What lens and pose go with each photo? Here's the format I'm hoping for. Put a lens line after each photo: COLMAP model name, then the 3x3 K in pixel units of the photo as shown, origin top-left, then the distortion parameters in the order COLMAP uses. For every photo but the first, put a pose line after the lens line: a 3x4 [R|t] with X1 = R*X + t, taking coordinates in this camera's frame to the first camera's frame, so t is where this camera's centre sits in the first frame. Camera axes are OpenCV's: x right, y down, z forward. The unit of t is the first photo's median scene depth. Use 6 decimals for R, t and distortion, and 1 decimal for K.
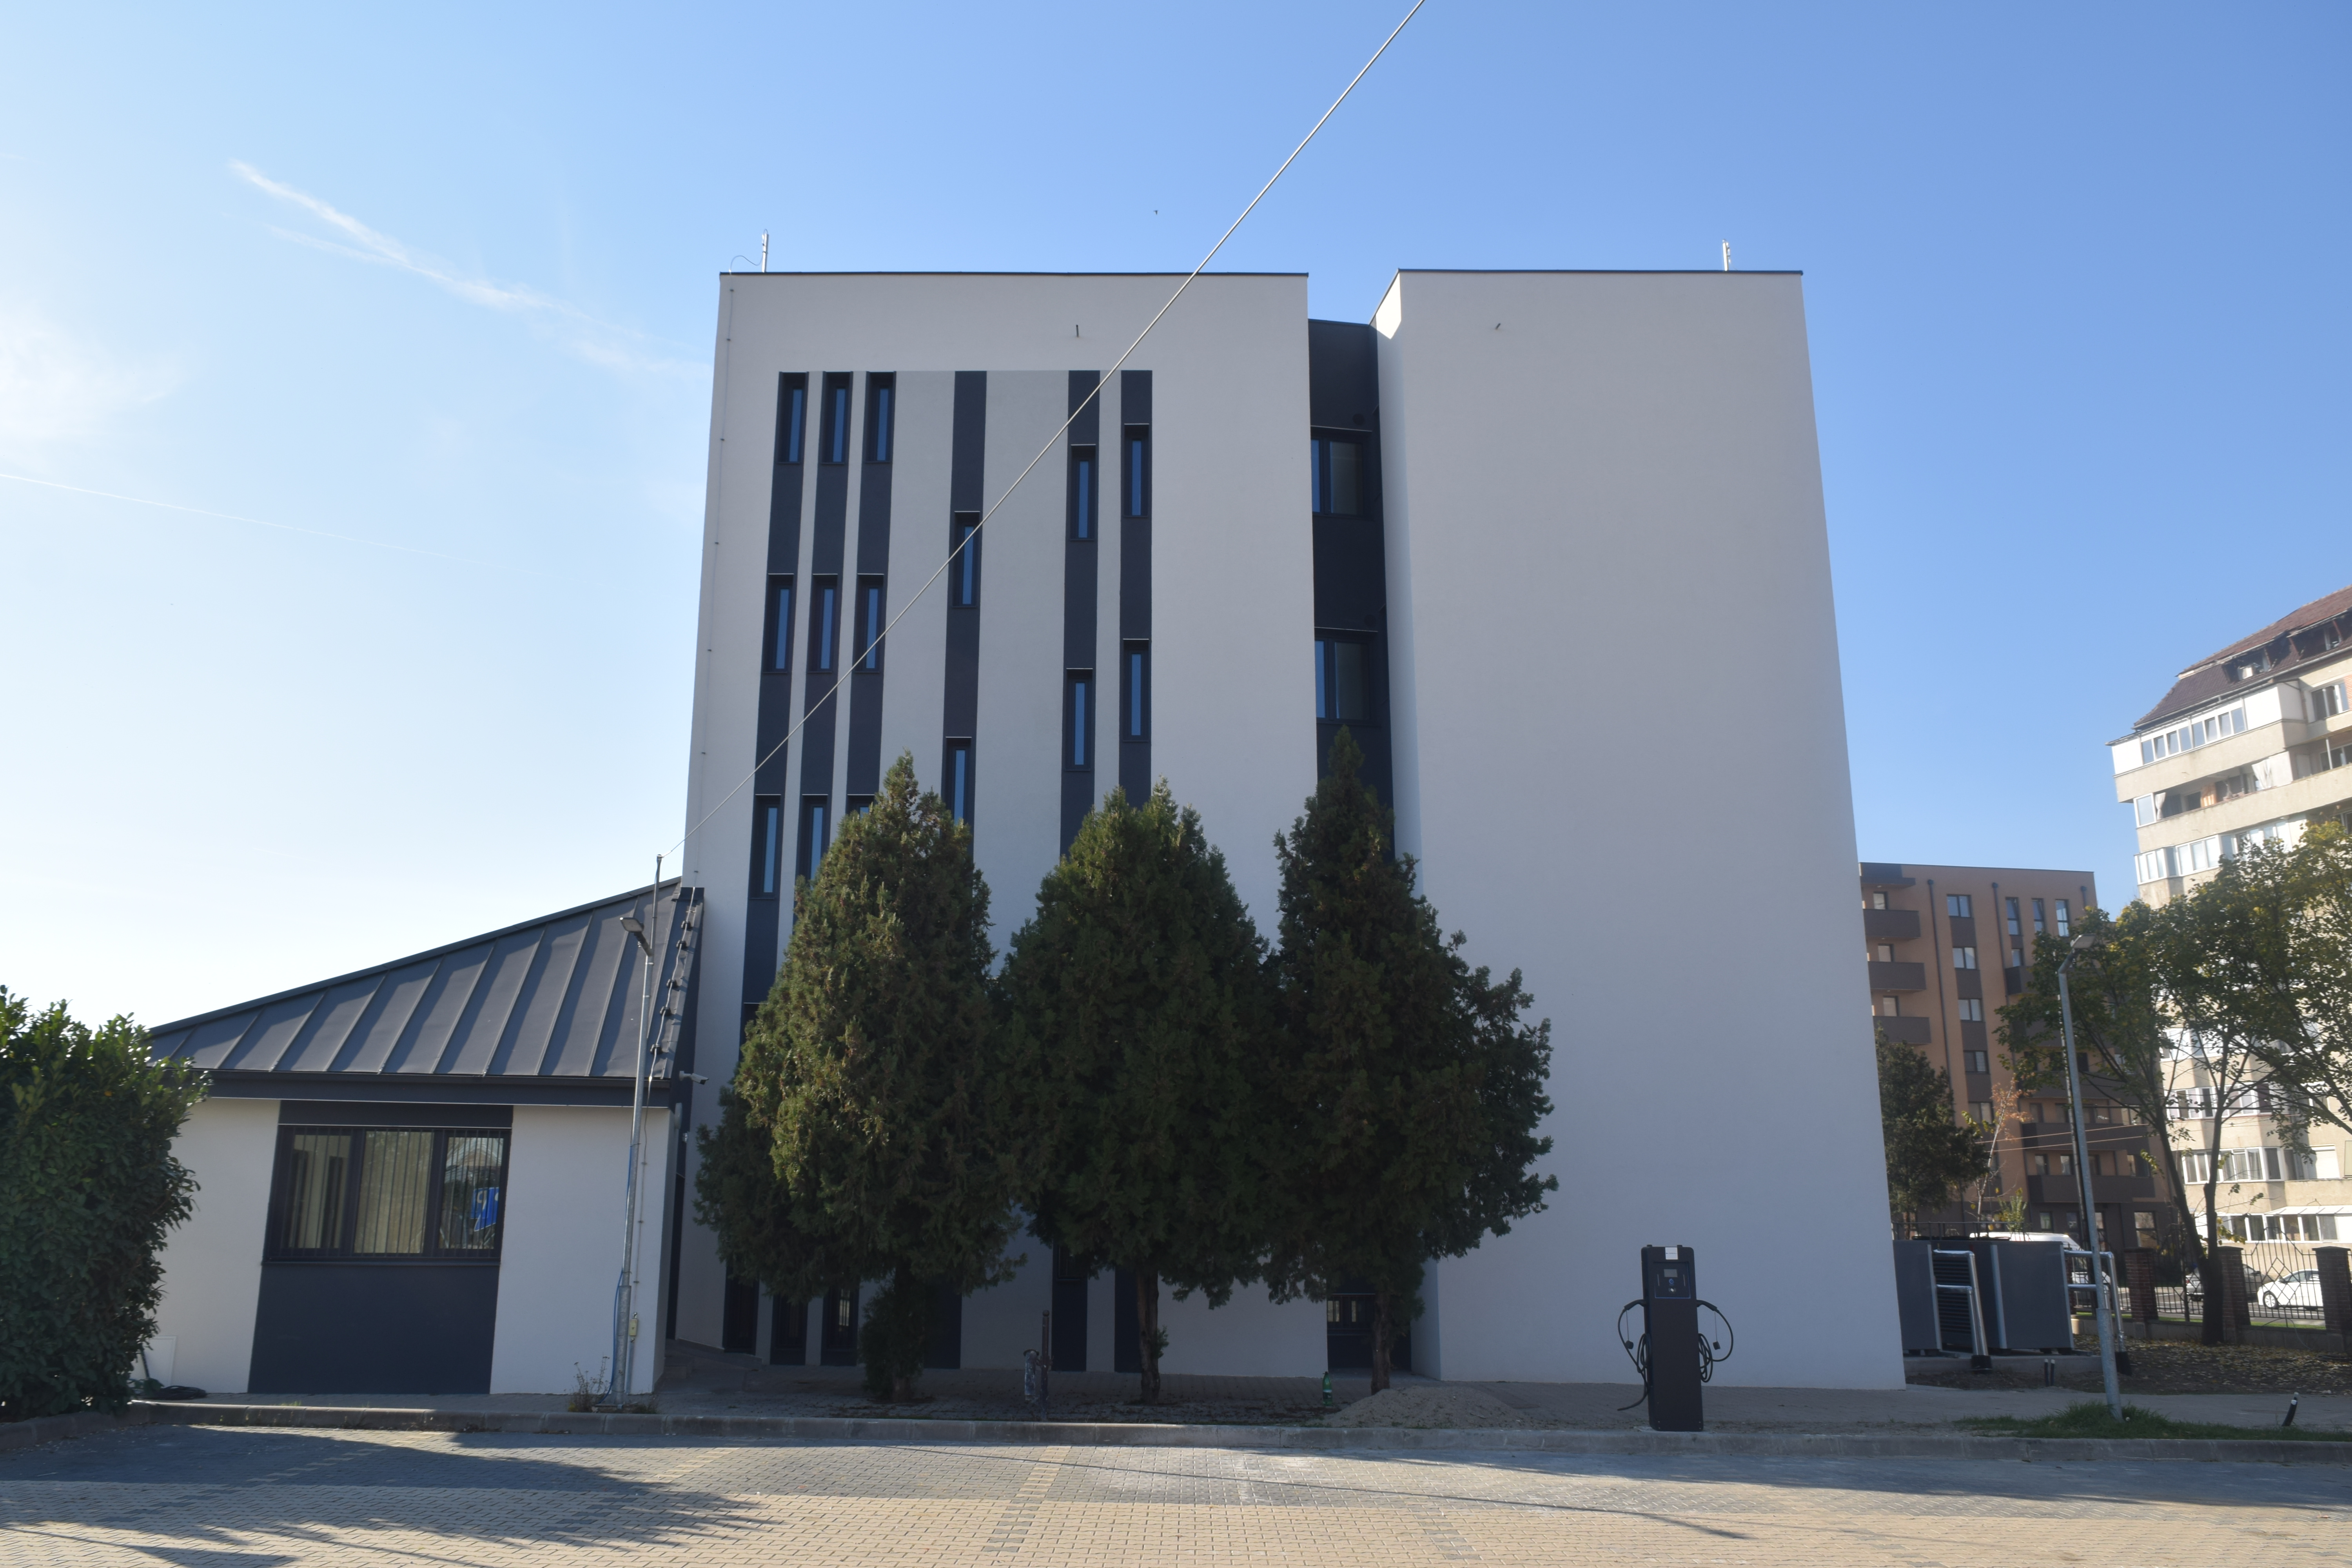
lens RADIAL K [[1809.2, 0, 1176.0], [0, 1809.2, 784.0], [0, 0, 1]] dist [0.004592, 0.001314]
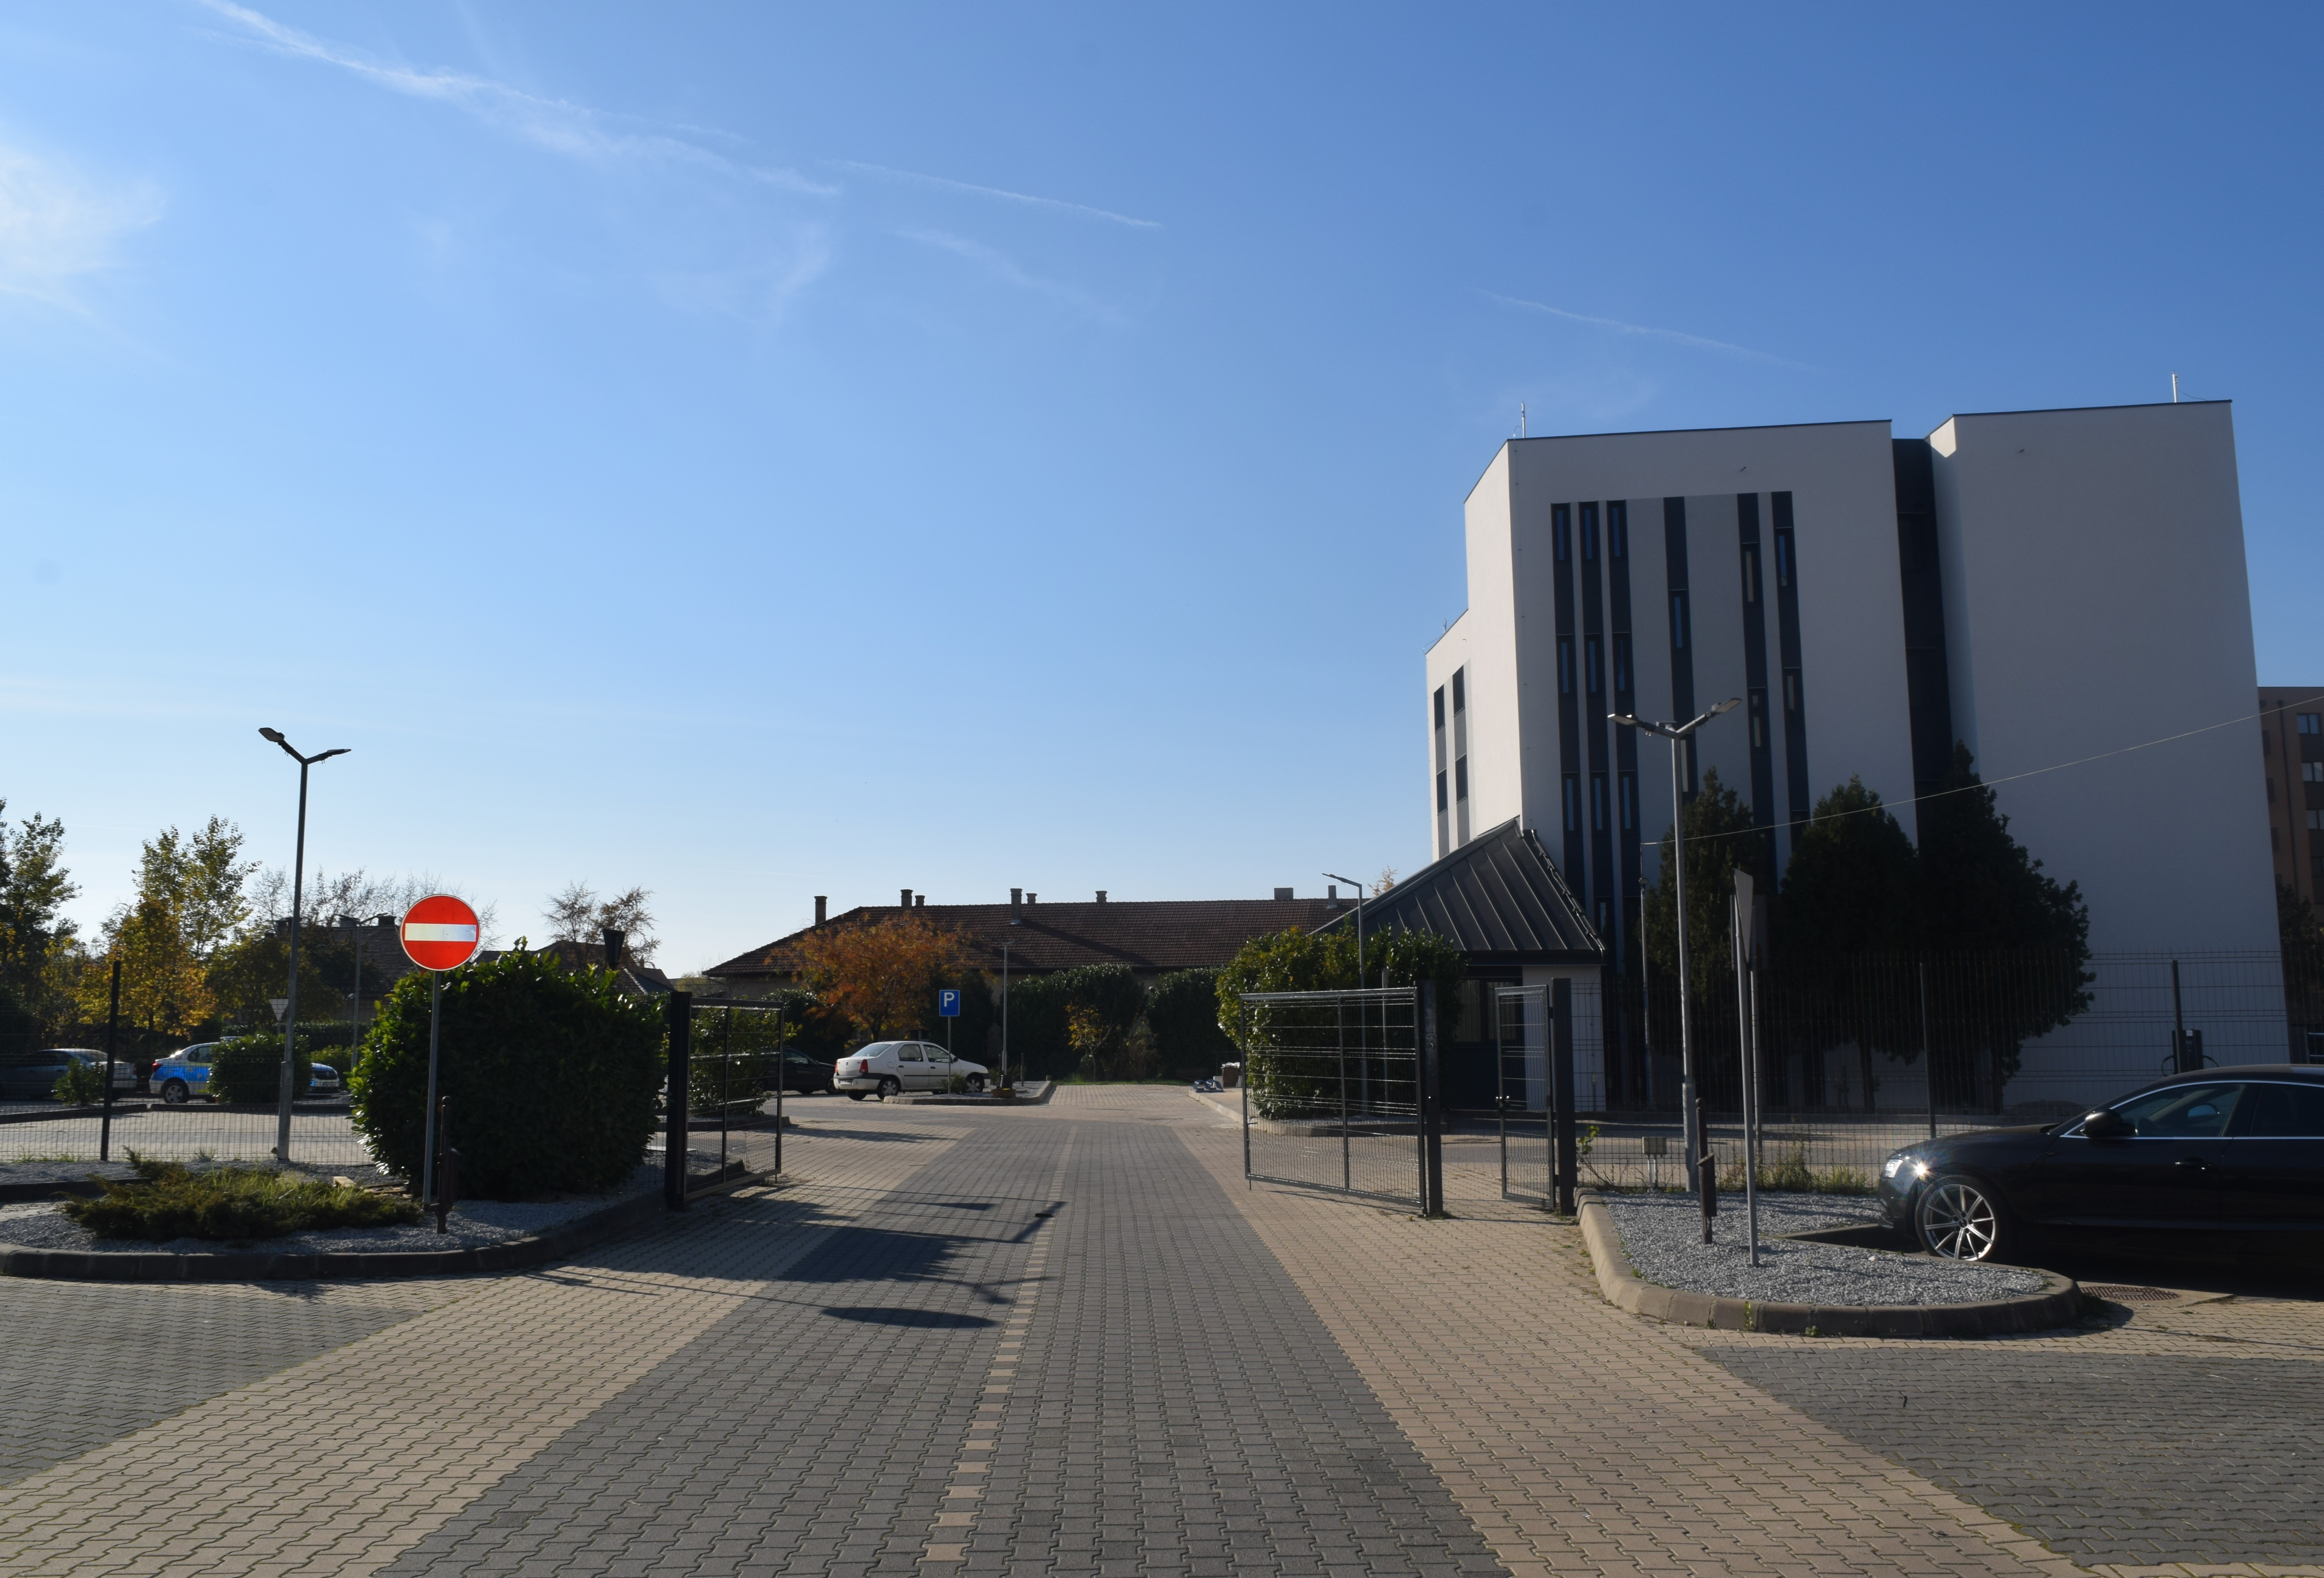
lens RADIAL K [[1901.4, 0, 1162.0], [0, 1901.4, 789.0], [0, 0, 1]] dist [-0.002749, -0.010121]
pose [[0.990951, -0.030676, -0.130668, -0.353170], [0.045947, 0.992243, 0.115511, -0.189843], [0.126111, -0.120470, 0.984674, -0.738071]]
